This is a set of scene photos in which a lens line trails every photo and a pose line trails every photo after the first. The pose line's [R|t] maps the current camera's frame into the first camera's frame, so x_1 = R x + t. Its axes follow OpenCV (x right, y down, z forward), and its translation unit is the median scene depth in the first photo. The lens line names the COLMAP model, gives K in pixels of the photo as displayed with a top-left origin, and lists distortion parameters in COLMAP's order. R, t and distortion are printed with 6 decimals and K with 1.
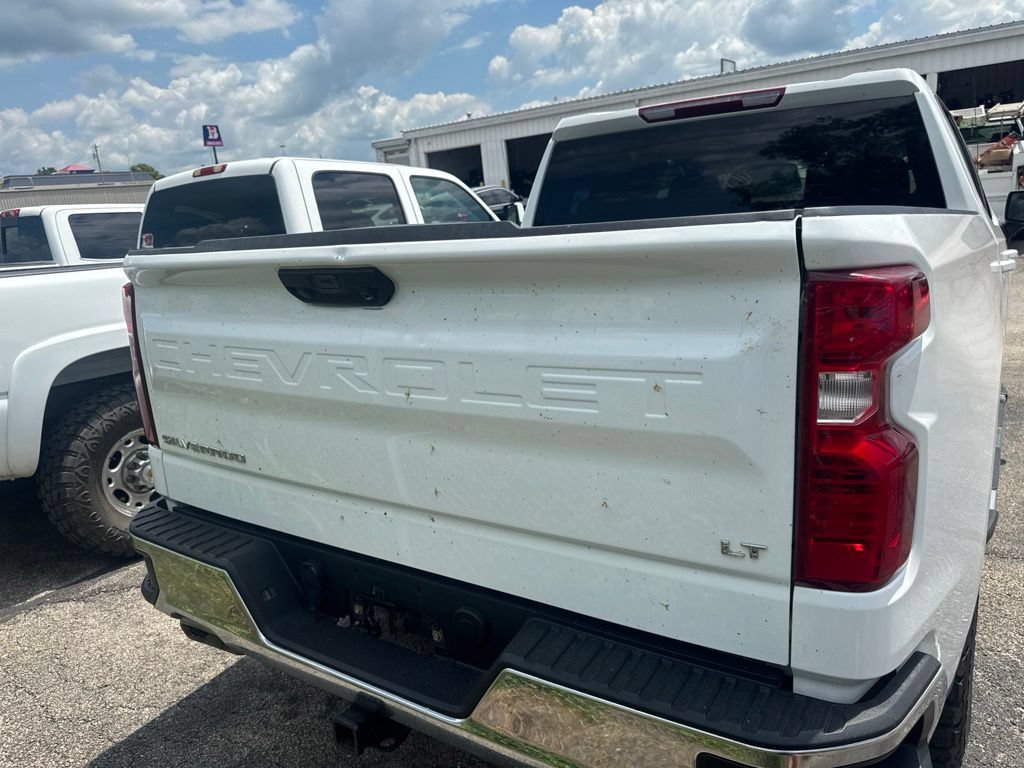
lens RADIAL K [[746.8, 0, 504.9], [0, 746.8, 379.9], [0, 0, 1]] dist [0.008675, -0.014392]
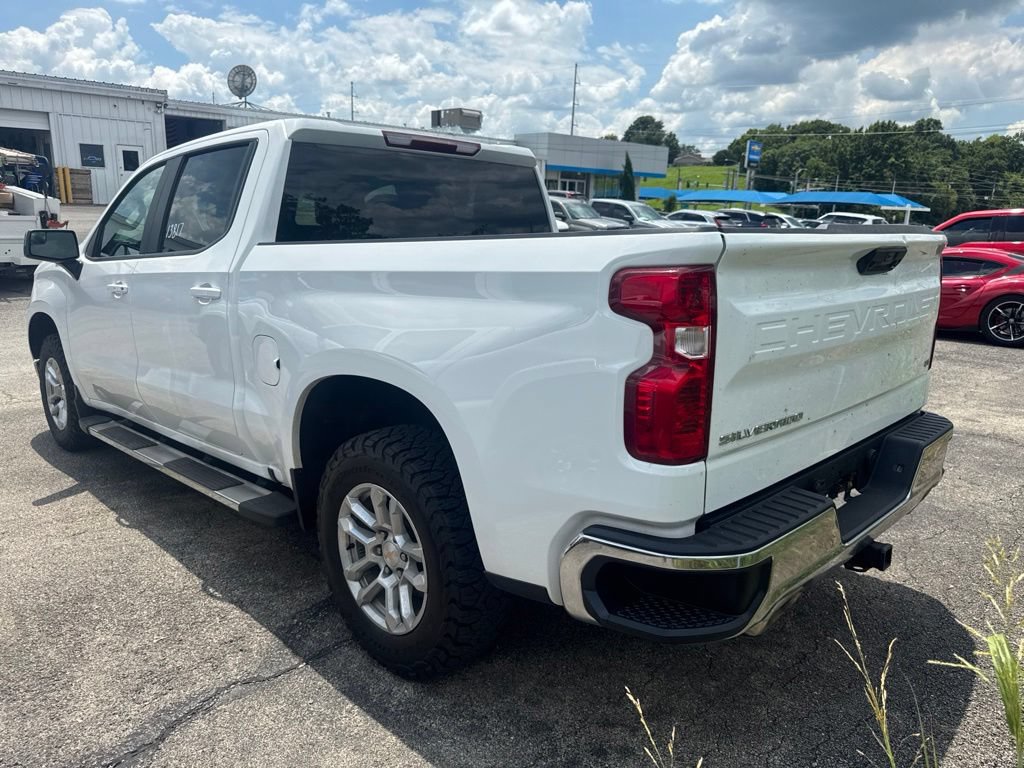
lens RADIAL K [[746.8, 0, 517.9], [0, 746.8, 385.4], [0, 0, 1]] dist [0.008675, -0.014392]
pose [[0.168626, -0.123095, 0.977964, -0.938487], [0.188297, 0.977922, 0.090623, -0.076085], [-0.967528, 0.168866, 0.188081, 0.733129]]
